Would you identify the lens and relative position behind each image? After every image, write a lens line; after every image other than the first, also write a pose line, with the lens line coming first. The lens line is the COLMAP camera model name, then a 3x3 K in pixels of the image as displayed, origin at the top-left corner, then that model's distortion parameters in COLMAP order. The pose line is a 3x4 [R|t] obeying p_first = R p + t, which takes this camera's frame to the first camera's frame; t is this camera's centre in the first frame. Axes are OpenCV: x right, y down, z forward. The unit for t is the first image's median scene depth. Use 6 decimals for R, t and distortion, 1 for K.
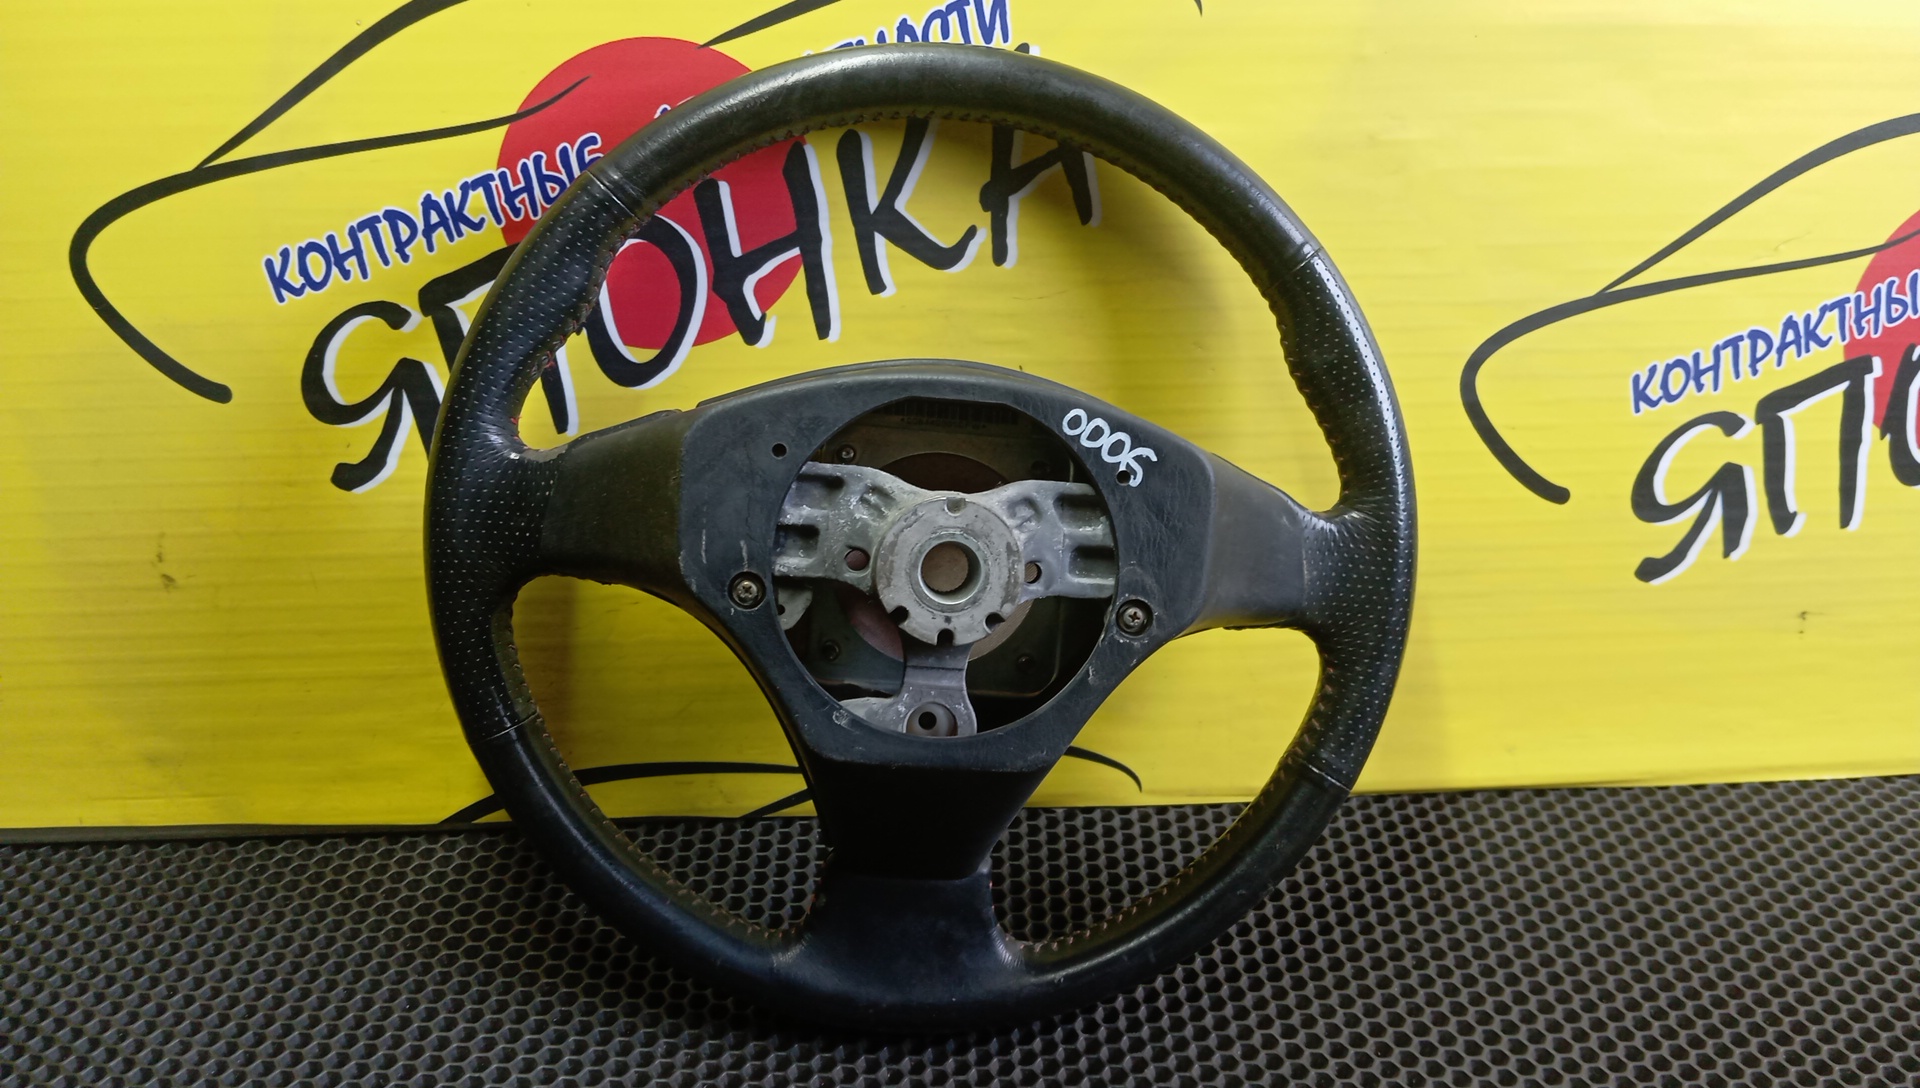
lens RADIAL K [[1576.5, 0, 955.0], [0, 1576.5, 555.7], [0, 0, 1]] dist [0.050765, -0.134344]
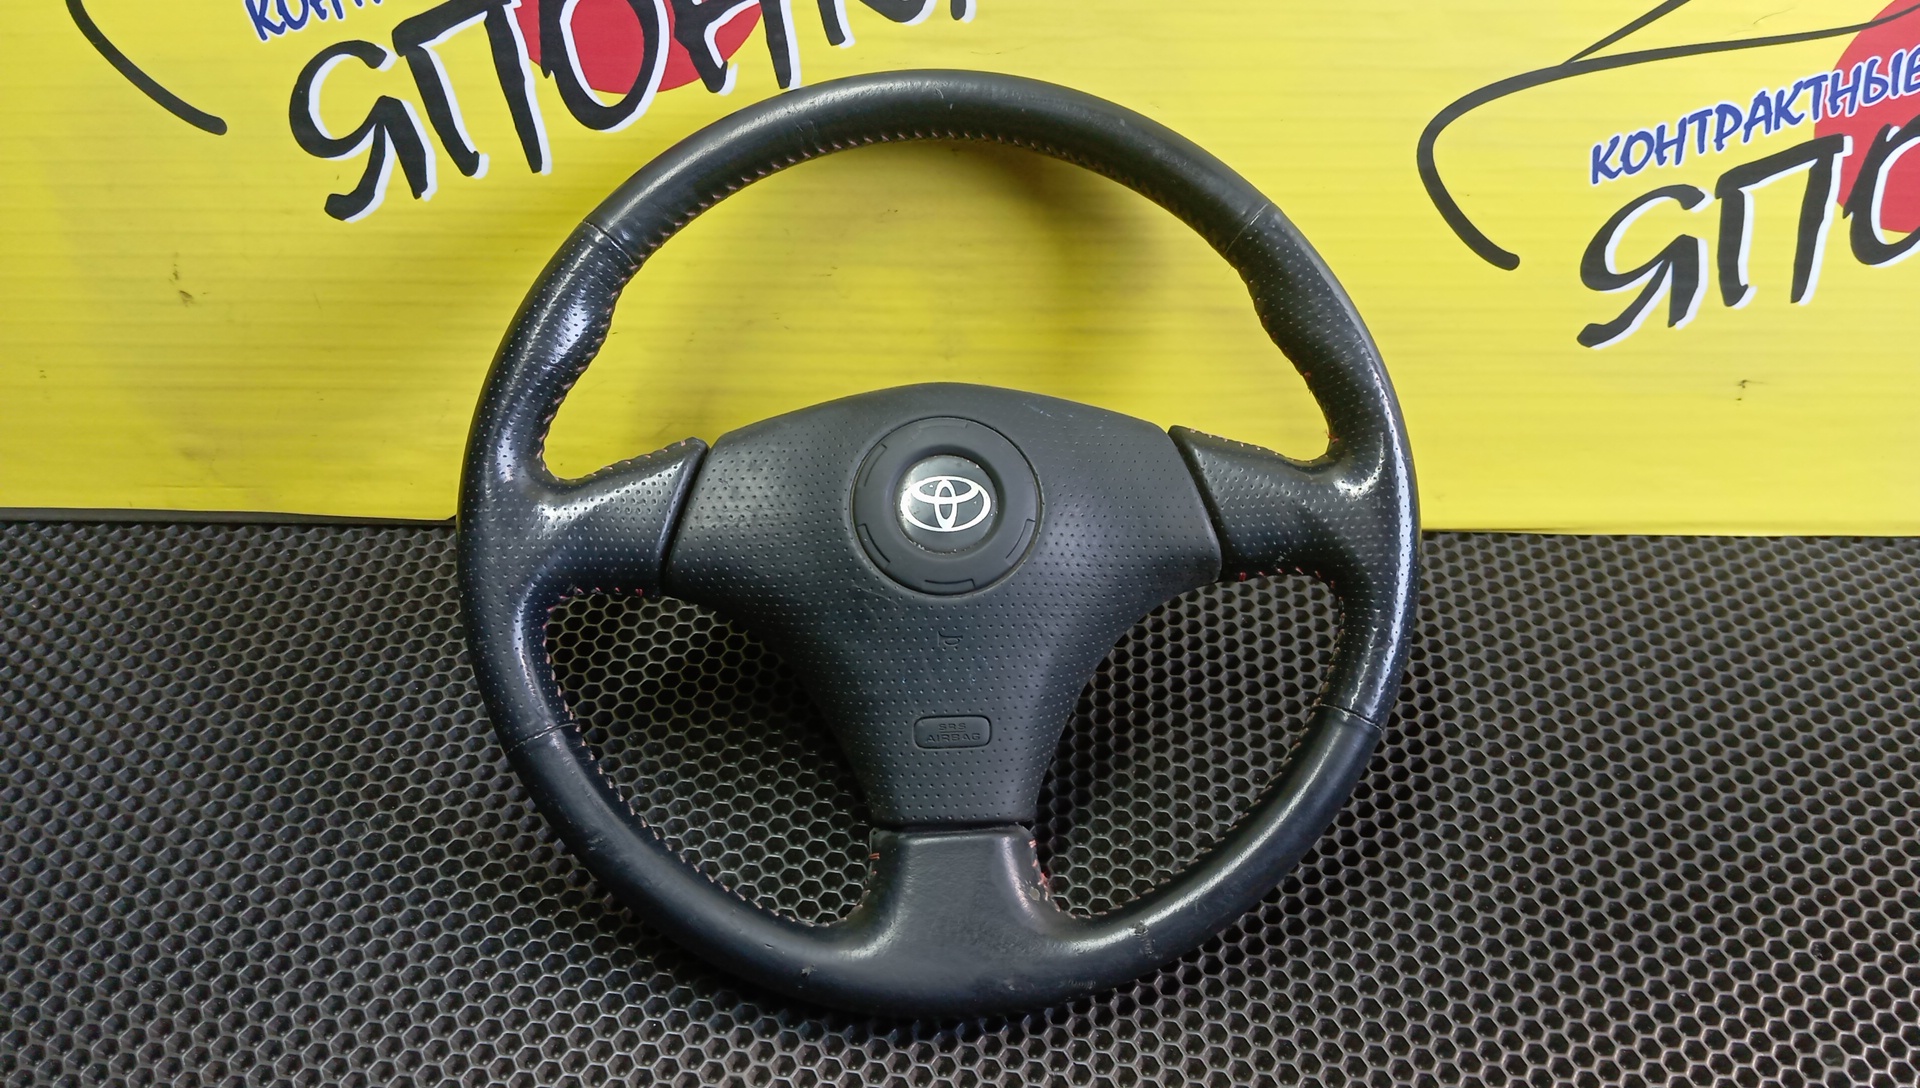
lens RADIAL K [[1576.5, 0, 966.9], [0, 1576.5, 553.9], [0, 0, 1]] dist [0.050765, -0.134344]
pose [[0.997485, 0.050003, -0.050232, 0.096149], [-0.035479, 0.965795, 0.256869, -0.108092], [0.061358, -0.254441, 0.965140, -0.054862]]
